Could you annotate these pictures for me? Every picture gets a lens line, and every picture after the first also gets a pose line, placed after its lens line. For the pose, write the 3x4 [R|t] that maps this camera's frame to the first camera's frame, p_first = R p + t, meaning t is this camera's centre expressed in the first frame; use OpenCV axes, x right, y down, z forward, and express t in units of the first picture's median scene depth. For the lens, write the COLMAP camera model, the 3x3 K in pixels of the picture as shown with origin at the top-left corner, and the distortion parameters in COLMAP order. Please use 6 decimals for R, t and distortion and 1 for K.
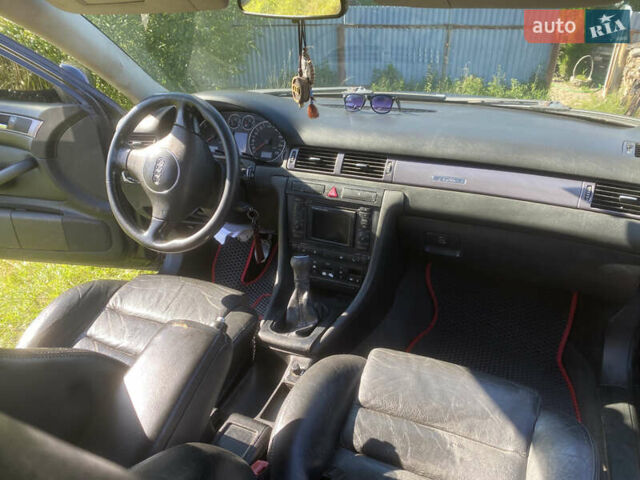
lens RADIAL K [[507.7, 0, 322.9], [0, 507.7, 236.9], [0, 0, 1]] dist [0.031771, -0.030871]
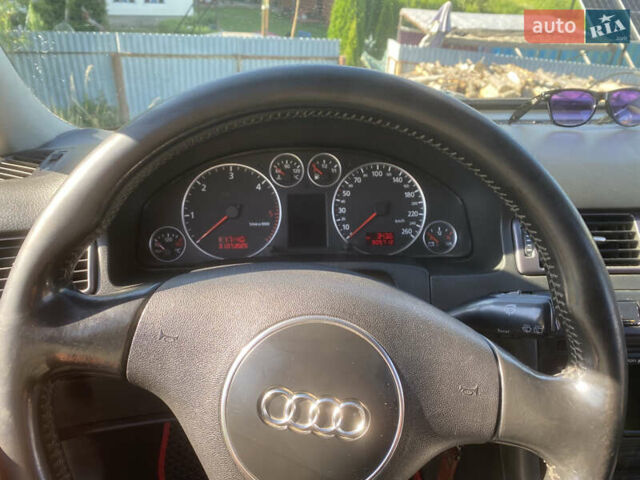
lens RADIAL K [[507.7, 0, 316.7], [0, 507.7, 239.2], [0, 0, 1]] dist [0.031771, -0.030871]
pose [[0.899107, -0.141830, 0.414115, -0.393148], [0.168141, 0.985377, -0.027578, -0.185165], [-0.404149, 0.094425, 0.909806, 0.739066]]
